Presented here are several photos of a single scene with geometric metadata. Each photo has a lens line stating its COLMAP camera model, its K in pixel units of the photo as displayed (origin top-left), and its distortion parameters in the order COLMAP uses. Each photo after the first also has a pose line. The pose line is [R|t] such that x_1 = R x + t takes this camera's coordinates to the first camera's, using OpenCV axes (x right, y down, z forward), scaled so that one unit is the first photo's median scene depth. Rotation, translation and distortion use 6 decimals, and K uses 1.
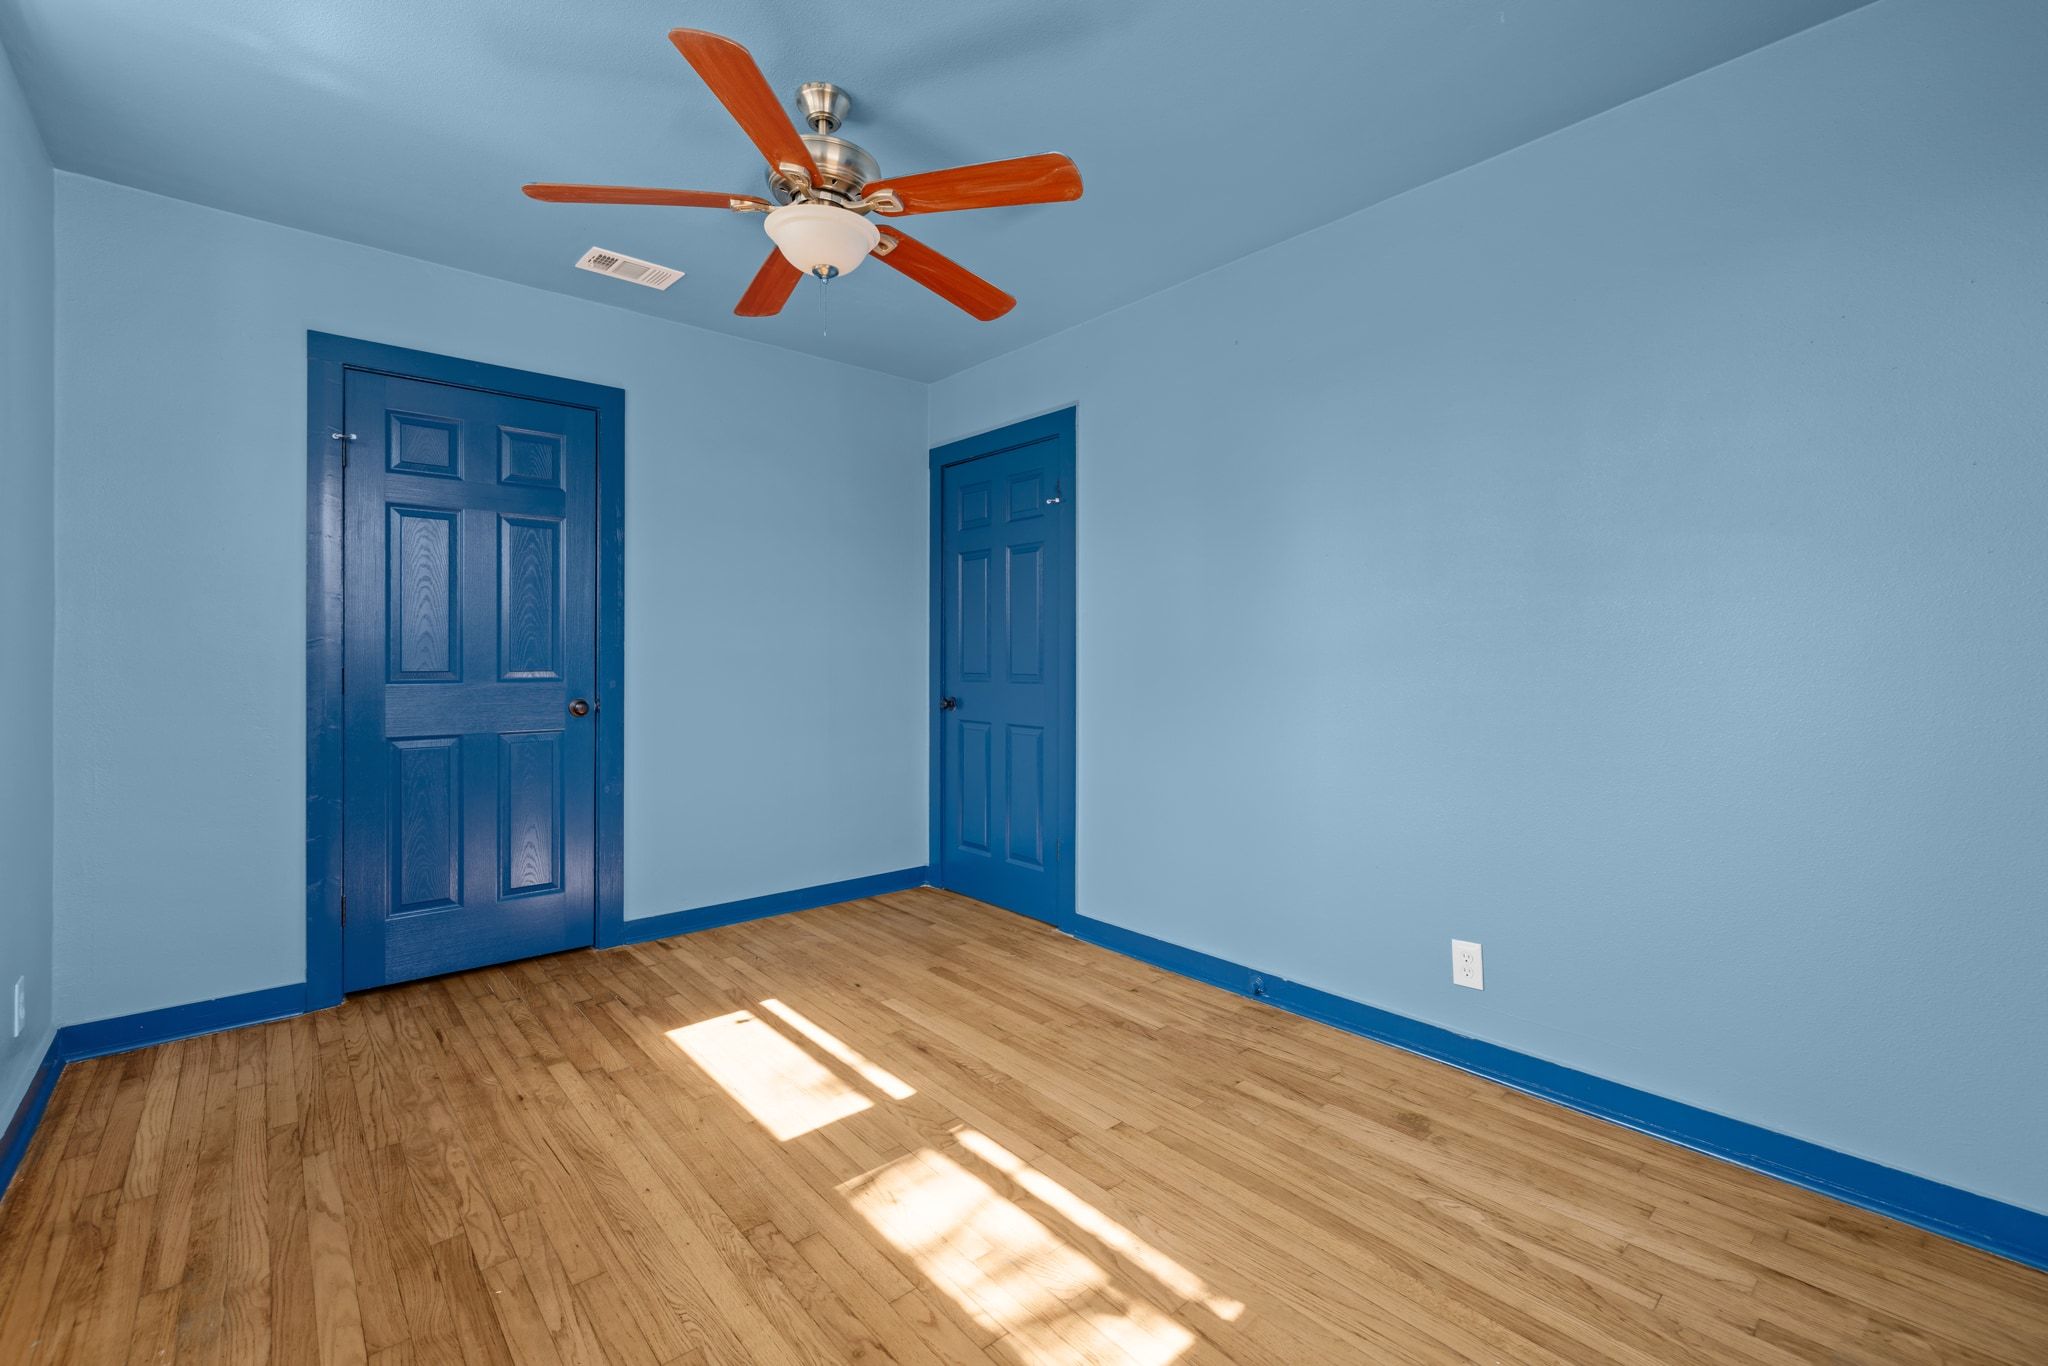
lens RADIAL K [[859.5, 0, 1020.5], [0, 859.5, 658.4], [0, 0, 1]] dist [0.000468, 0.000129]
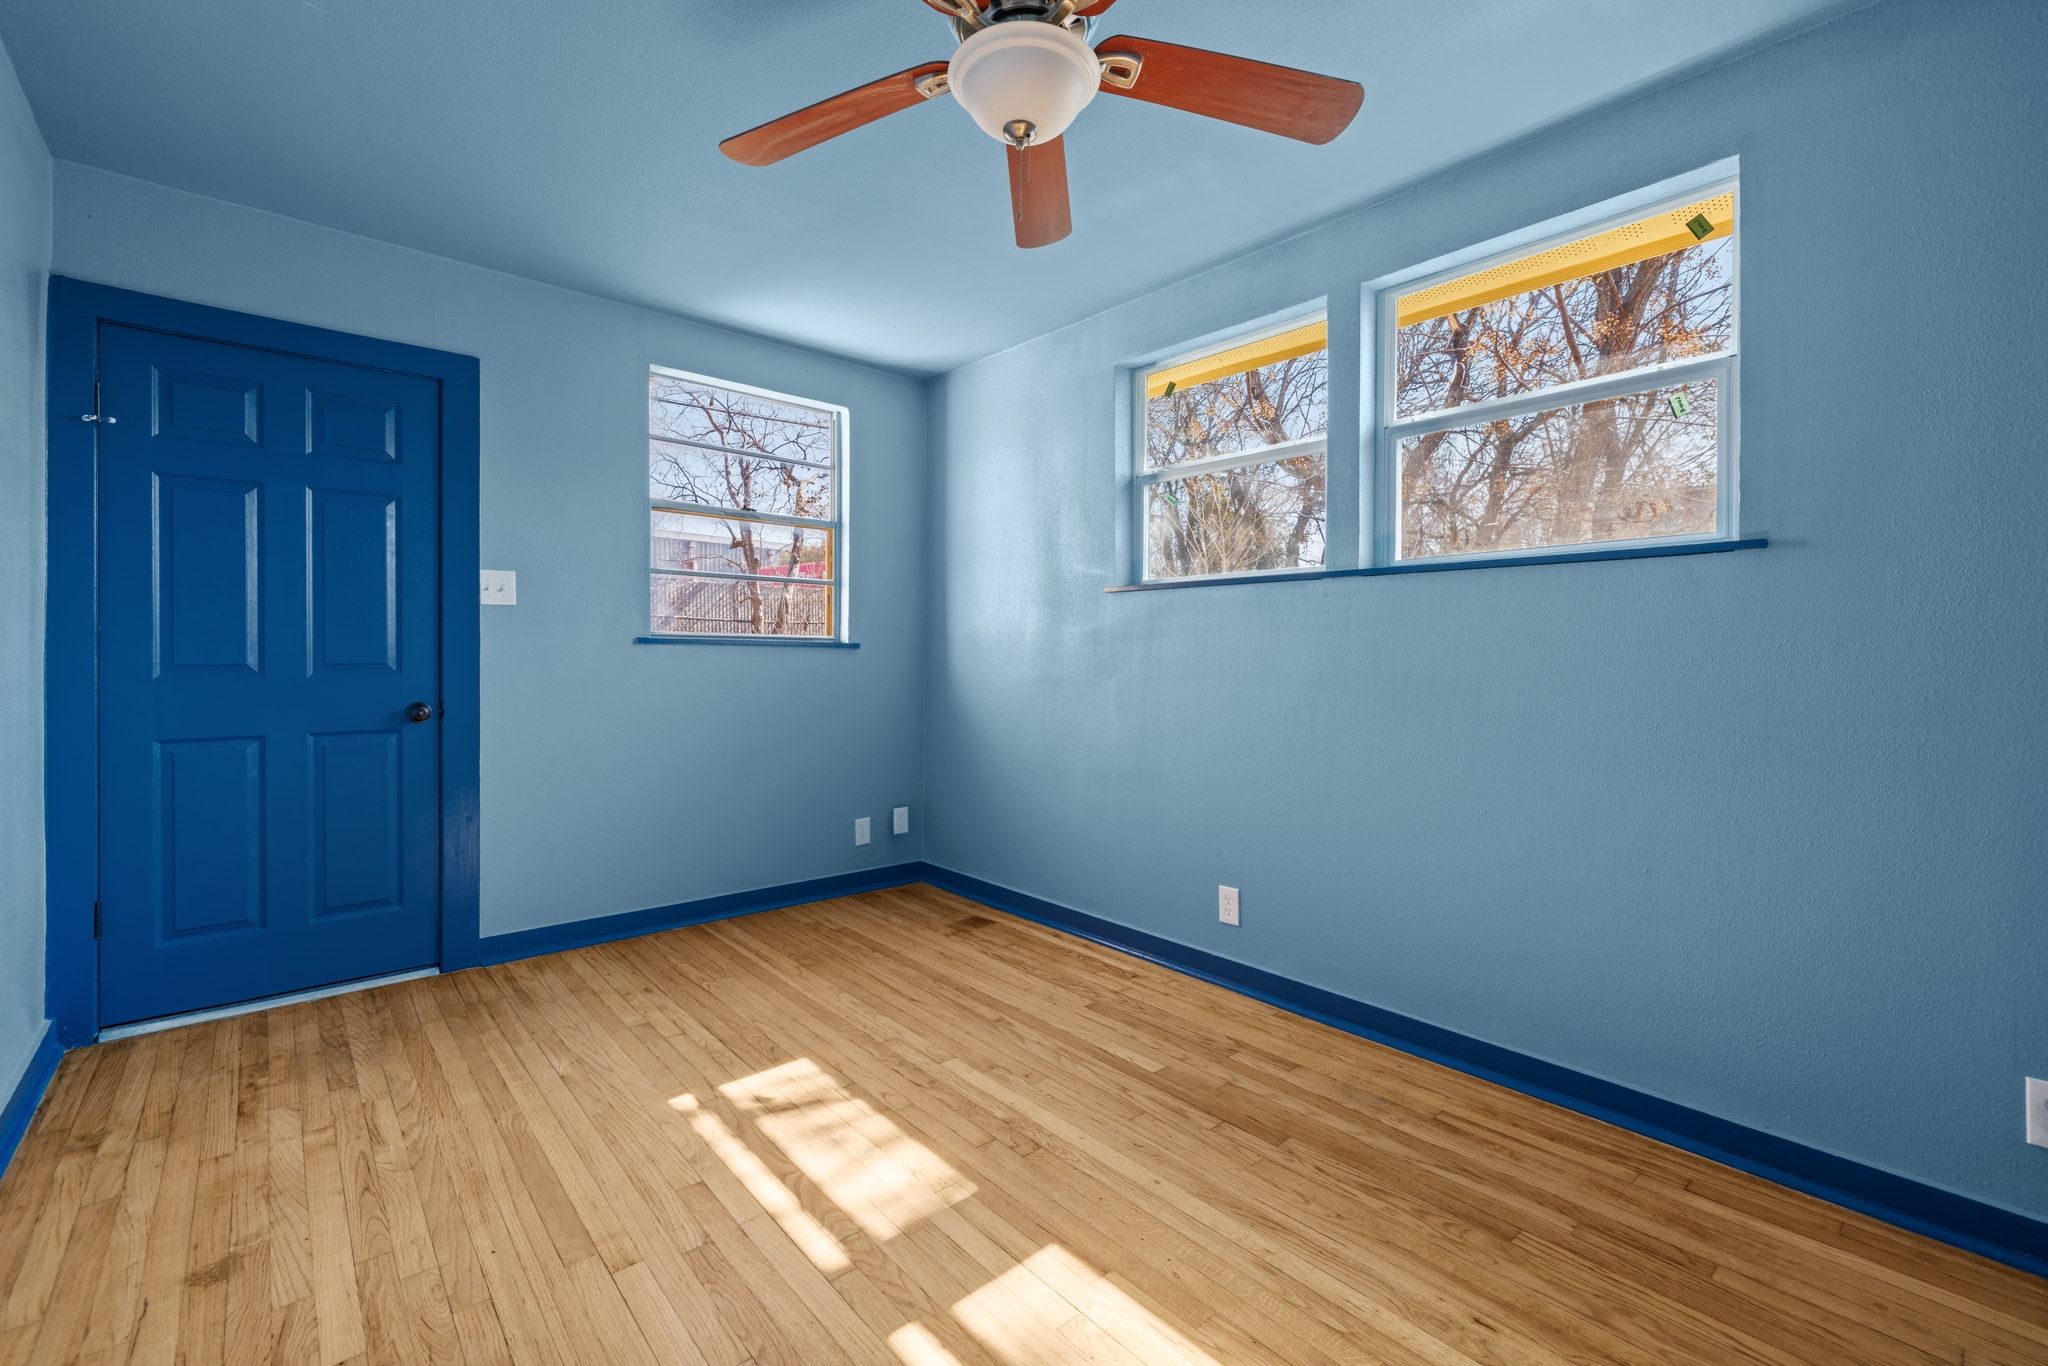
lens RADIAL K [[859.5, 0, 1020.5], [0, 859.5, 658.4], [0, 0, 1]] dist [0.000468, 0.000129]
pose [[-0.999948, -0.010108, -0.001404, -0.260779], [-0.010108, 0.999949, 0.000487, 0.002965], [0.001399, 0.000501, -0.999999, 1.980538]]
